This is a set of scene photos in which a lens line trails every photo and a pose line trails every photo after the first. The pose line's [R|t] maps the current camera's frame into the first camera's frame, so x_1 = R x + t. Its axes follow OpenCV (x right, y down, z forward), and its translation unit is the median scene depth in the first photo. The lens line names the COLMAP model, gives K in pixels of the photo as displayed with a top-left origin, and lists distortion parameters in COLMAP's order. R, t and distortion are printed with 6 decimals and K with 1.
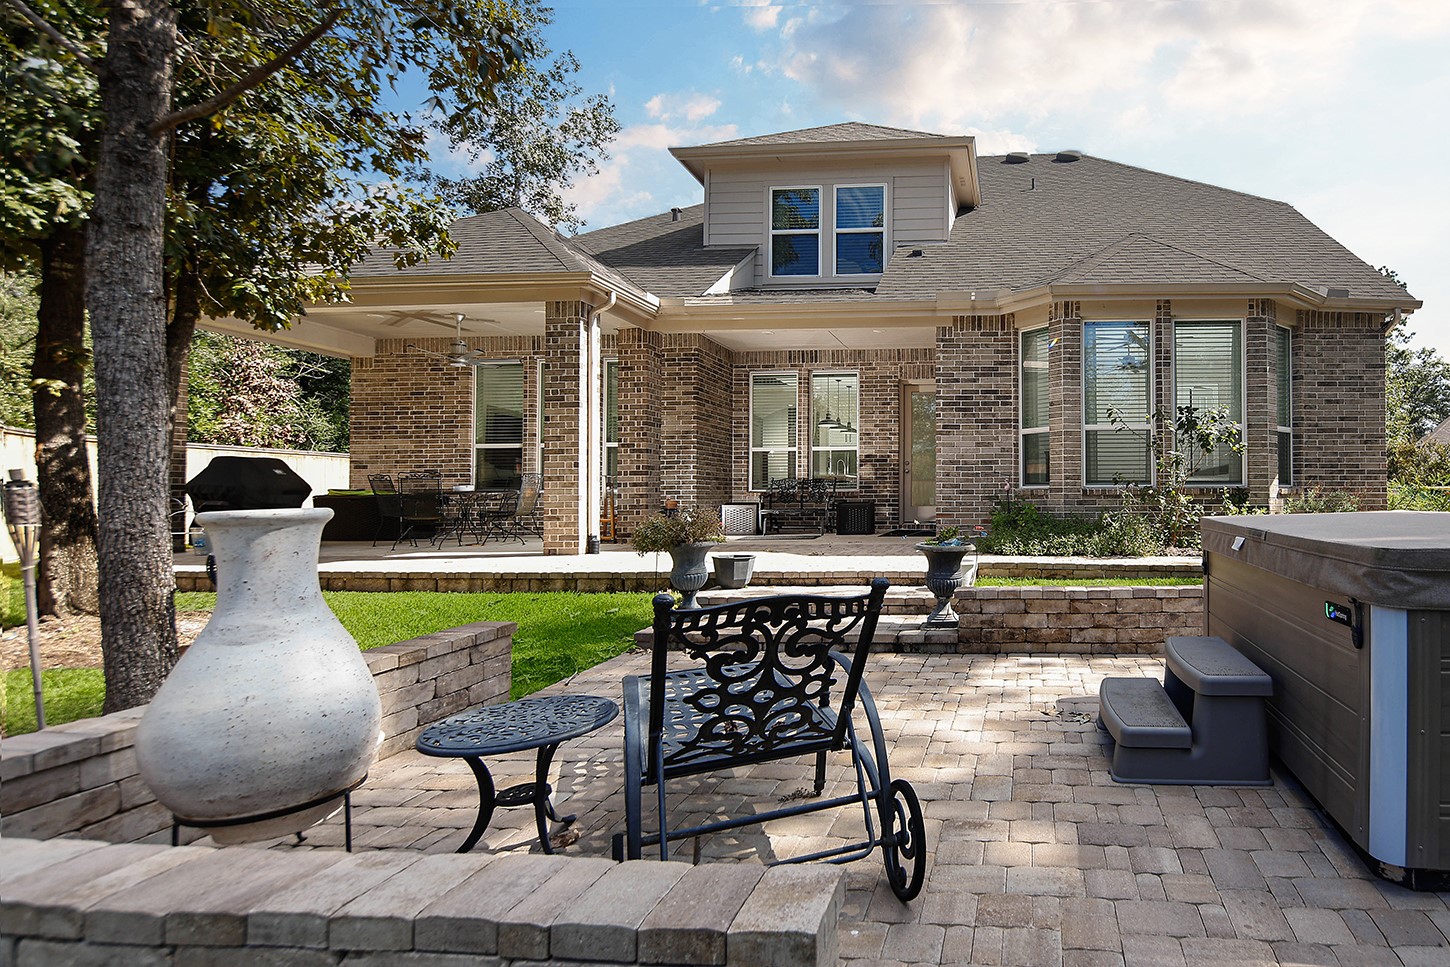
lens RADIAL K [[715.9, 0, 725.0], [0, 715.9, 483.5], [0, 0, 1]] dist [-0.027394, -0.000002]
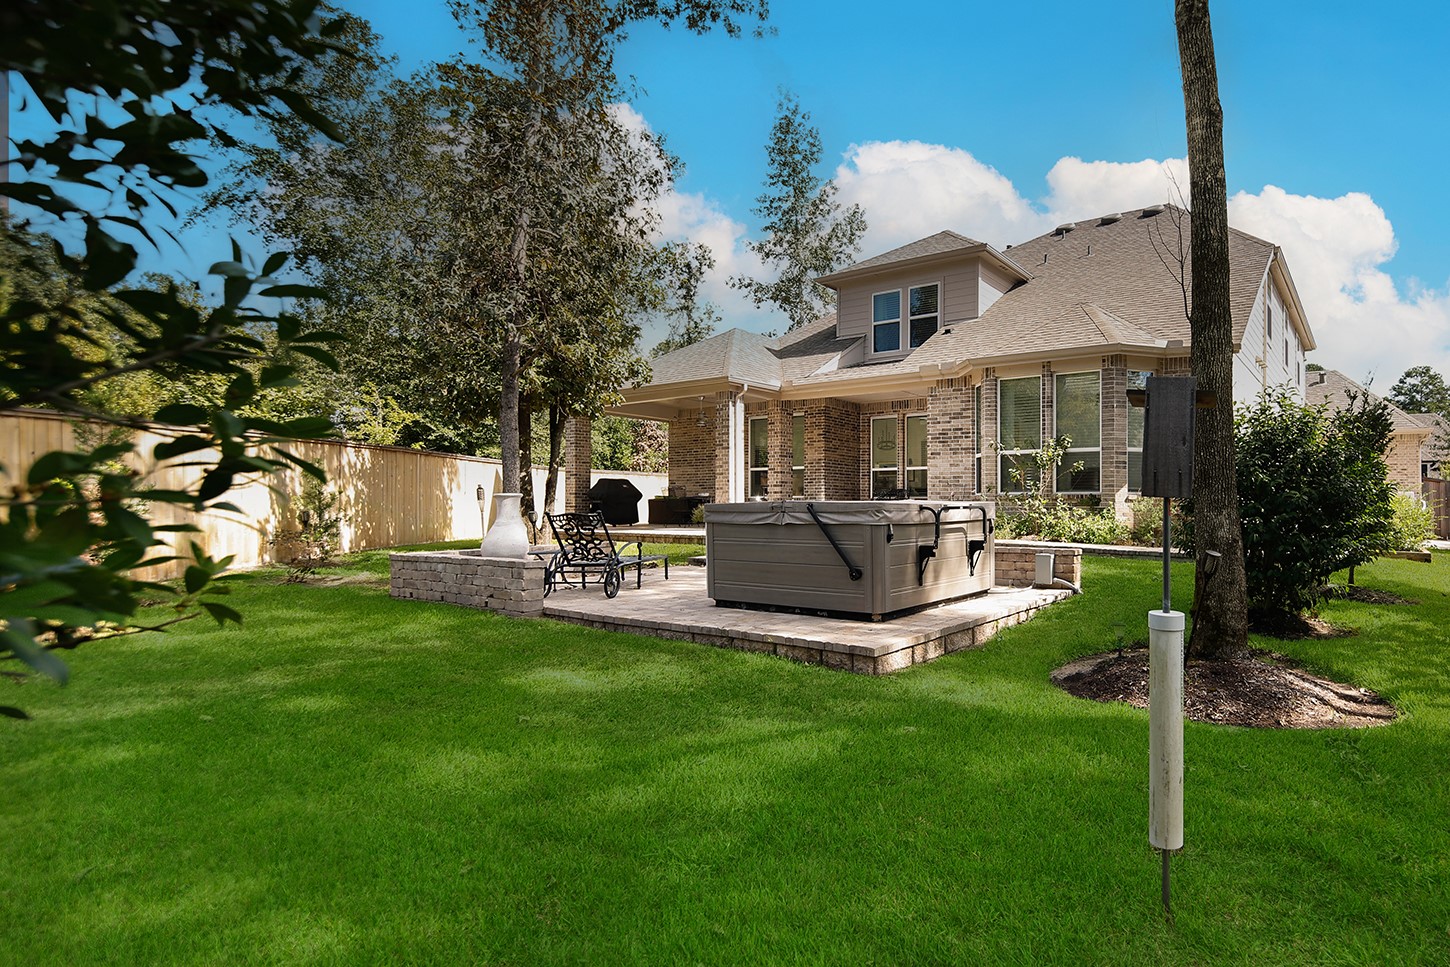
lens RADIAL K [[763.2, 0, 725.0], [0, 763.2, 483.5], [0, 0, 1]] dist [0.001334, 0.000171]
pose [[0.799320, -0.003983, -0.600892, 0.797559], [-0.010251, 0.999742, -0.020263, 0.016998], [0.600818, 0.022357, 0.799073, -0.465384]]
